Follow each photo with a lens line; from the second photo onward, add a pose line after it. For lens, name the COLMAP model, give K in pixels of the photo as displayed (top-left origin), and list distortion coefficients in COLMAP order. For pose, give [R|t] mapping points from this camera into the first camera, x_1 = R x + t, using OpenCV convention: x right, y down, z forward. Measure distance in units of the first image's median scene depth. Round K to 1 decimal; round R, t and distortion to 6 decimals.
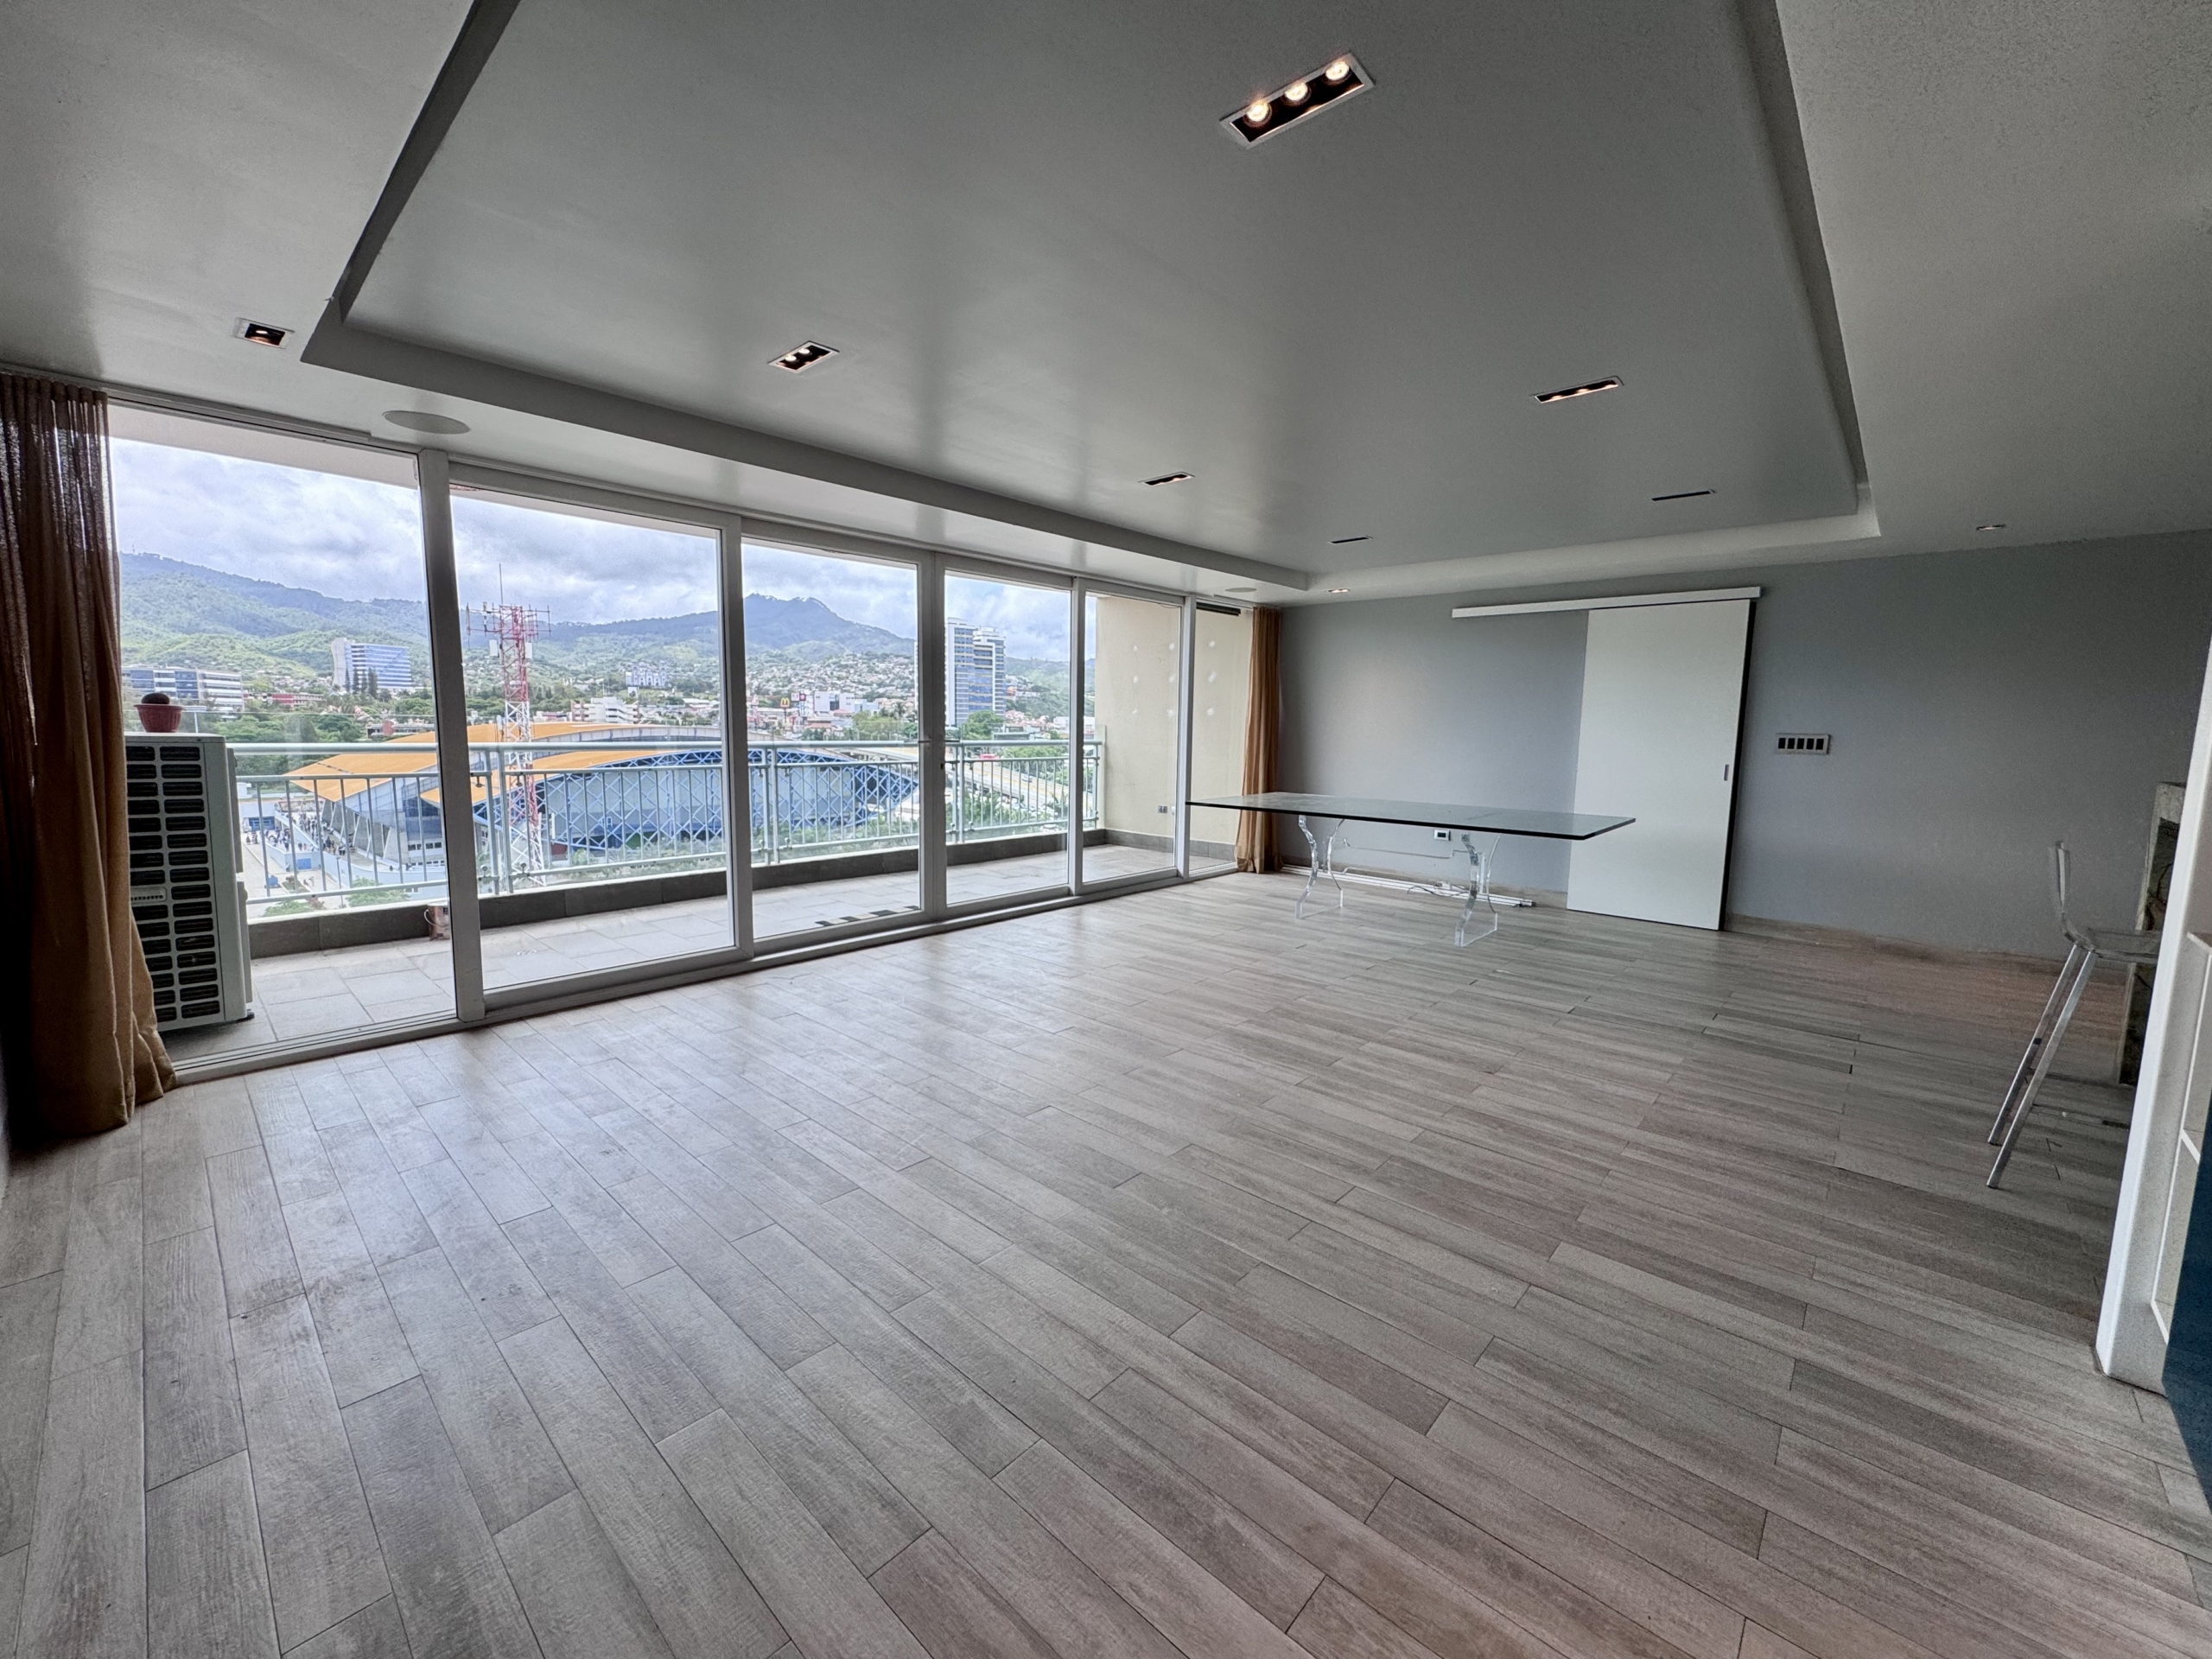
lens RADIAL K [[877.5, 0, 1102.9], [0, 877.5, 822.6], [0, 0, 1]] dist [-0.001688, 0.000054]
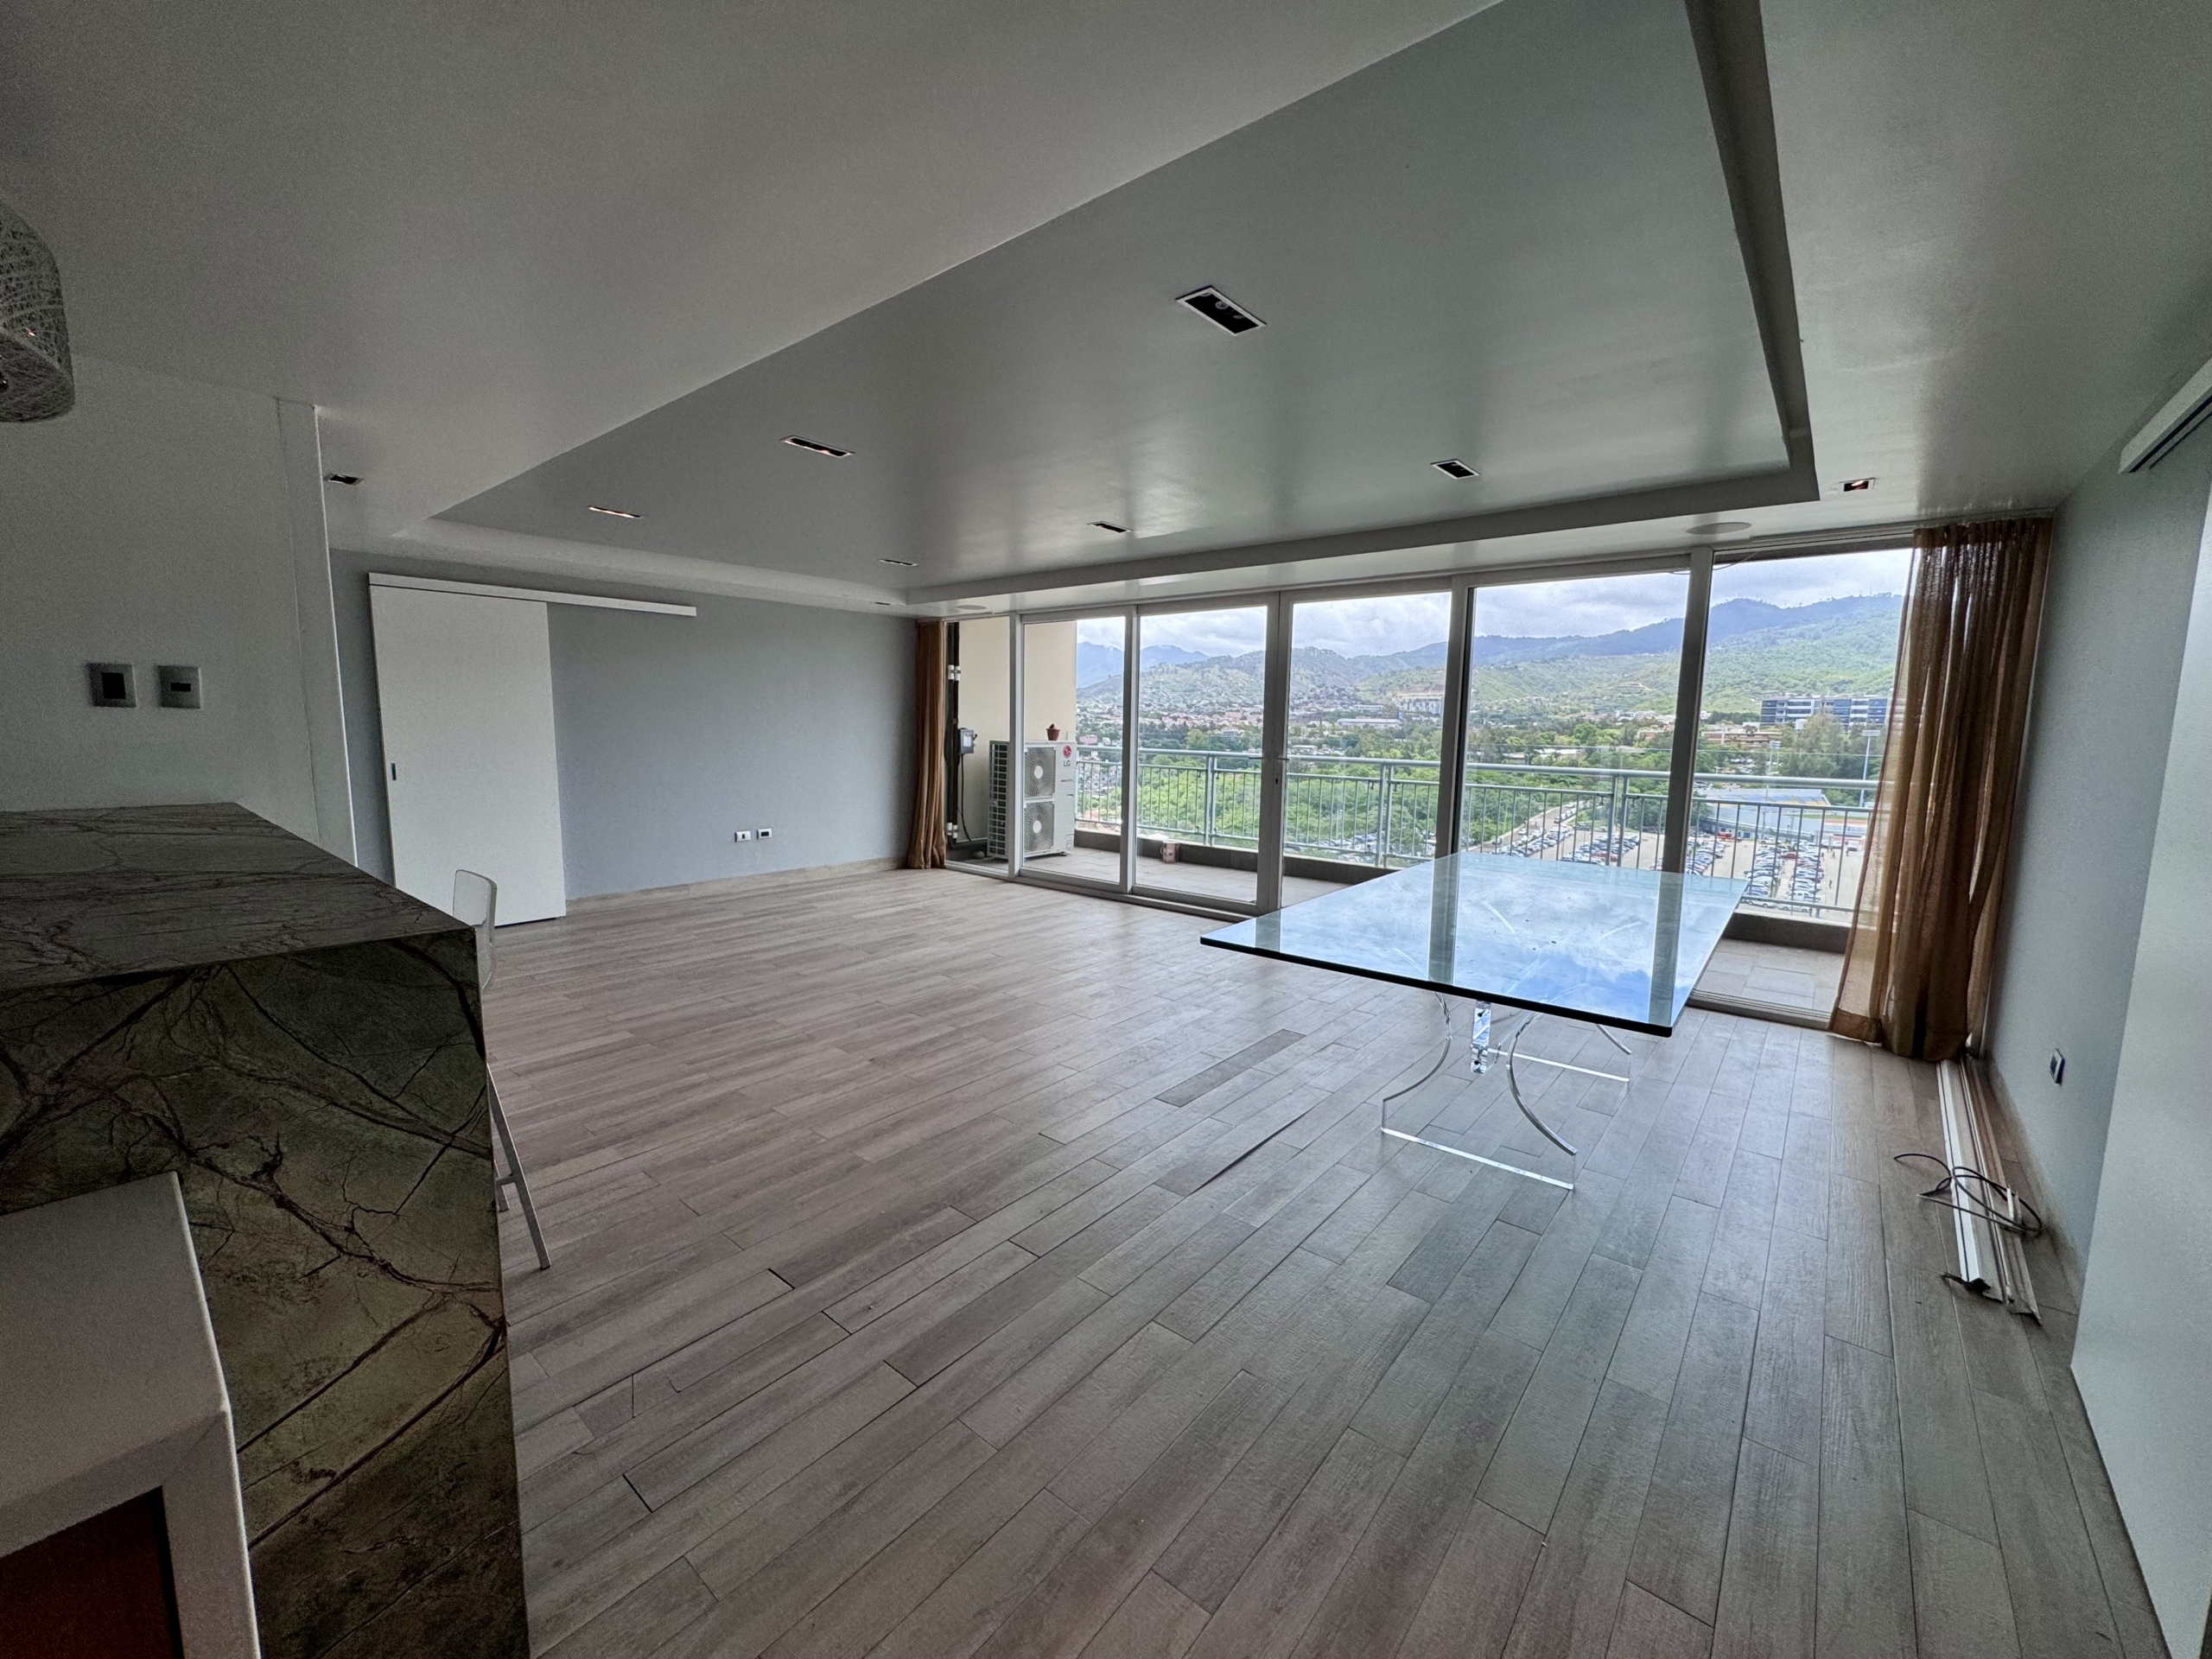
lens RADIAL K [[892.2, 0, 1106.0], [0, 892.2, 829.5], [0, 0, 1]] dist [-0.038323, 0.000028]
pose [[0.050717, 0.103823, -0.993302, 1.545104], [-0.138259, 0.985735, 0.095972, -0.136819], [0.989097, 0.132466, 0.064348, 1.214915]]
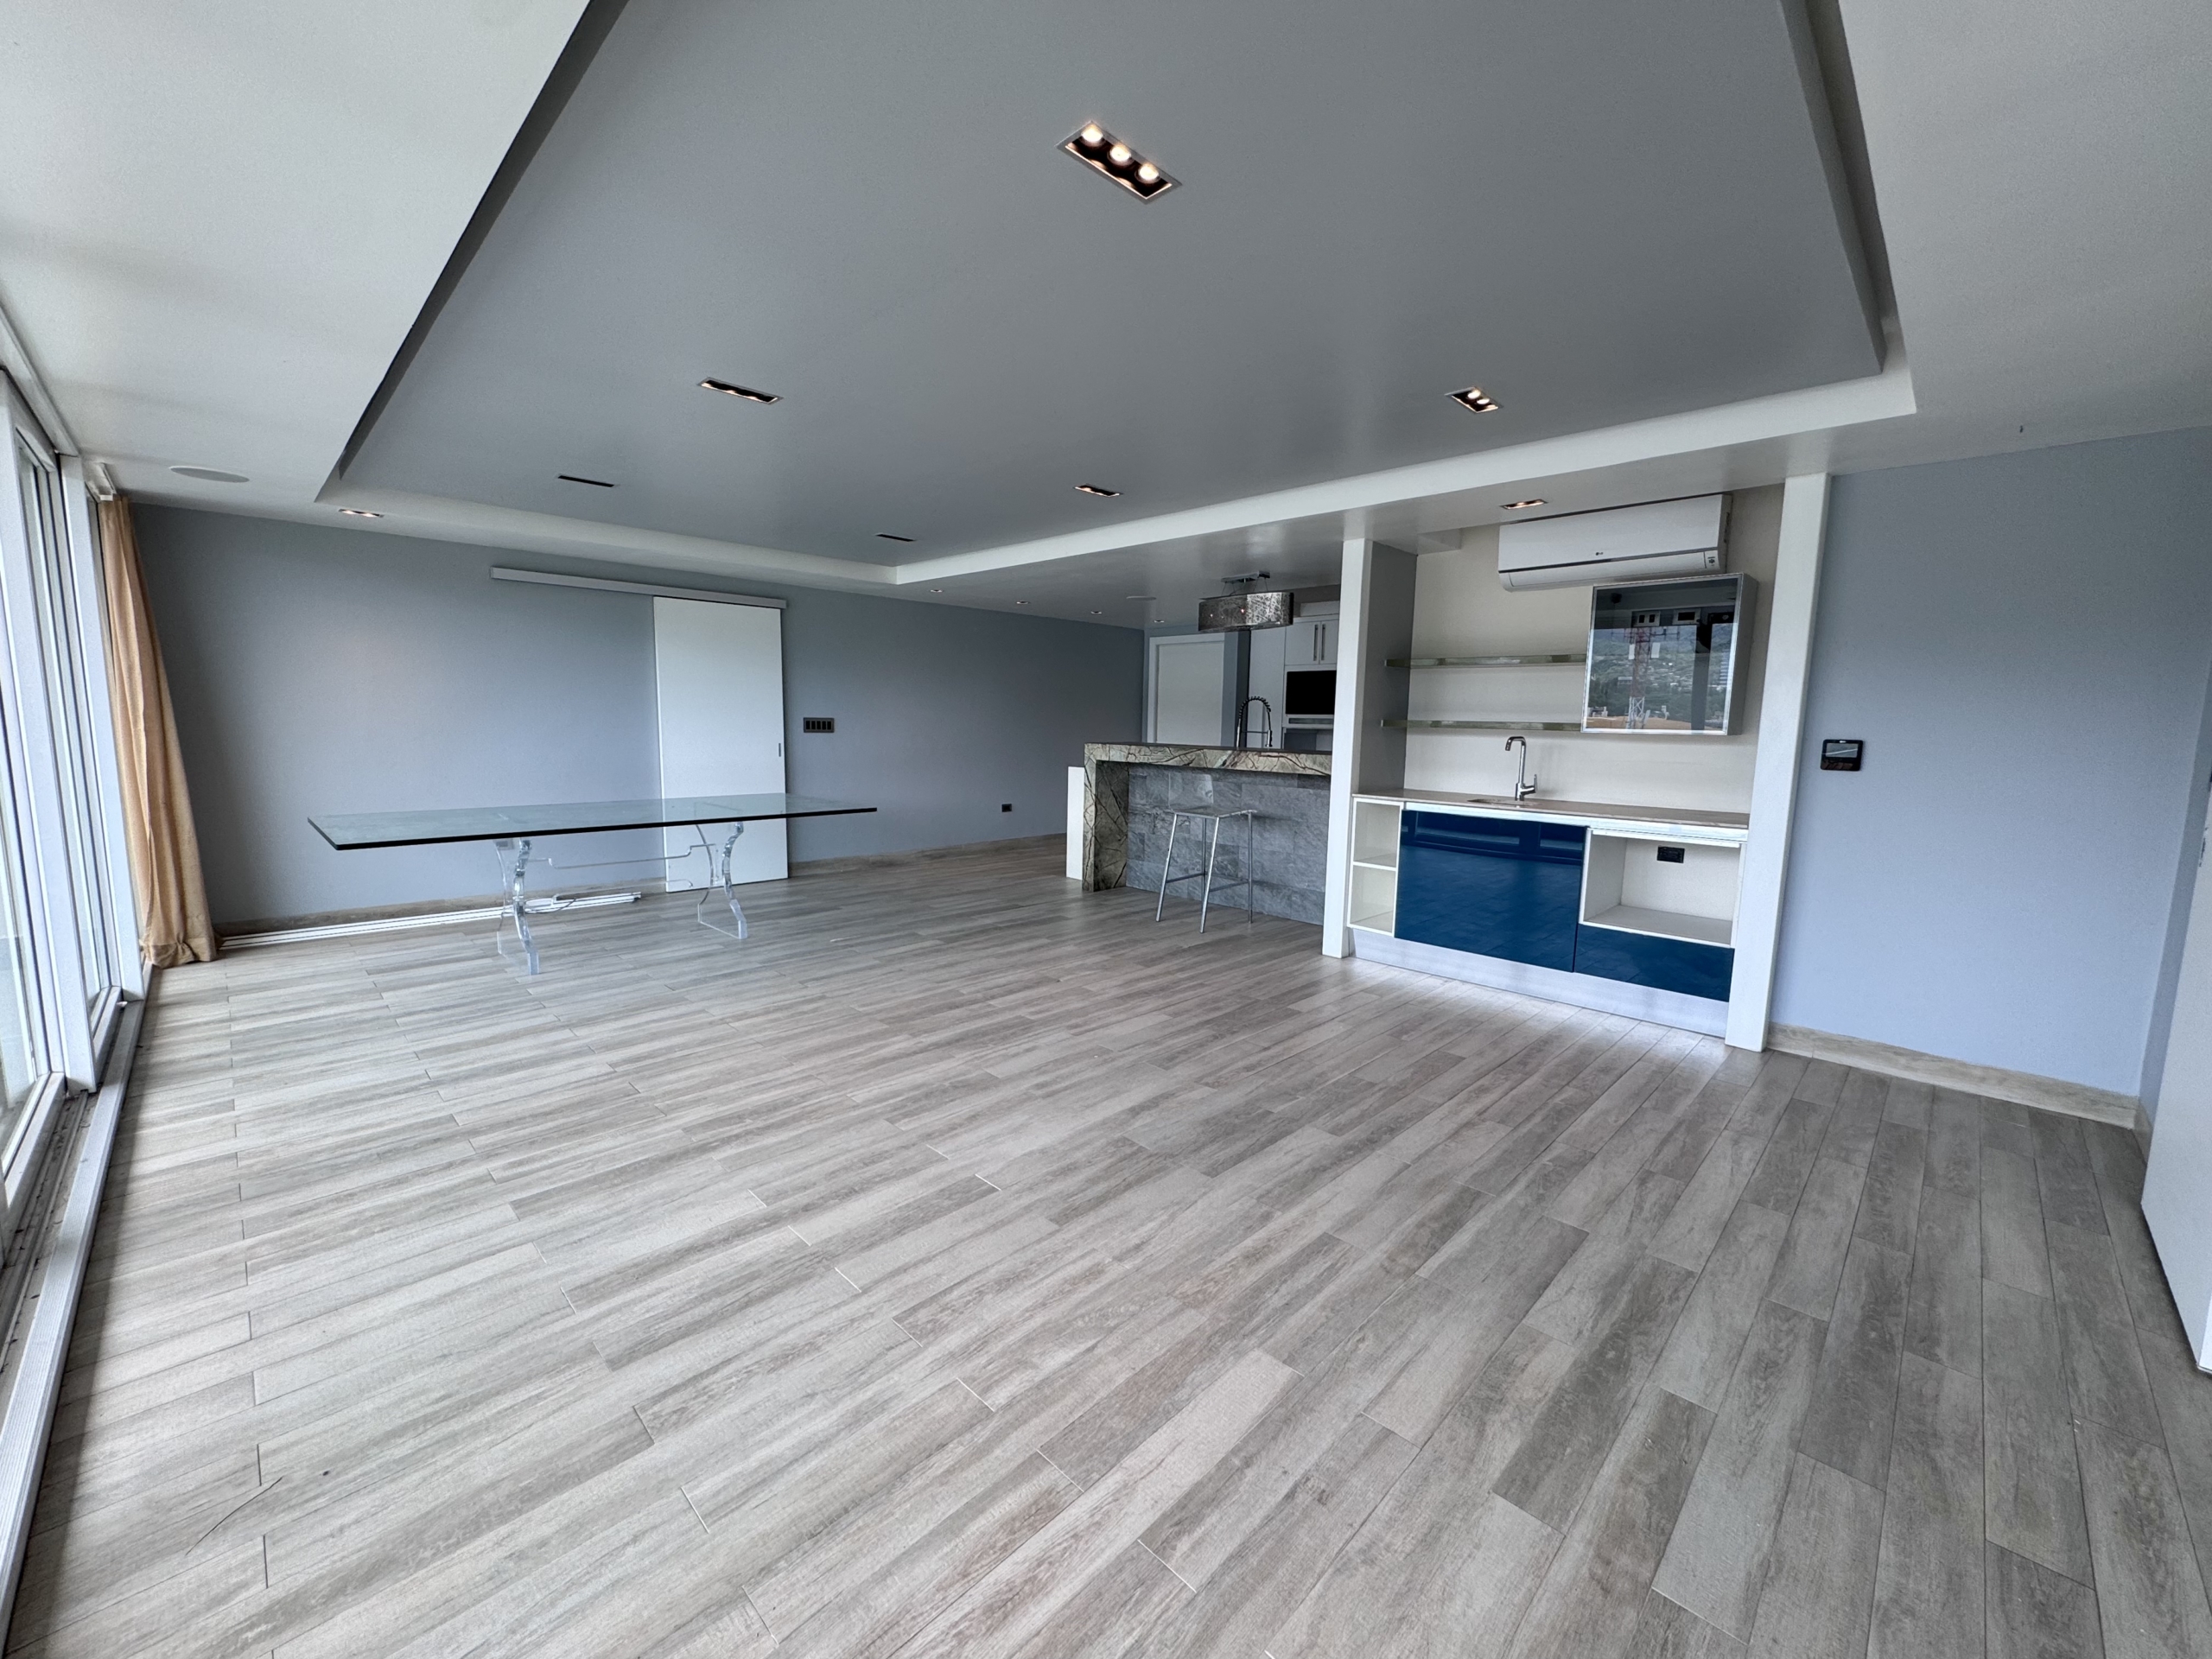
lens RADIAL K [[900.9, 0, 1121.5], [0, 900.9, 834.8], [0, 0, 1]] dist [0.001153, 0.000113]
pose [[0.018013, -0.139692, 0.990031, -0.880439], [0.097205, 0.985746, 0.137319, -0.107556], [-0.995101, 0.093762, 0.031335, 0.874732]]
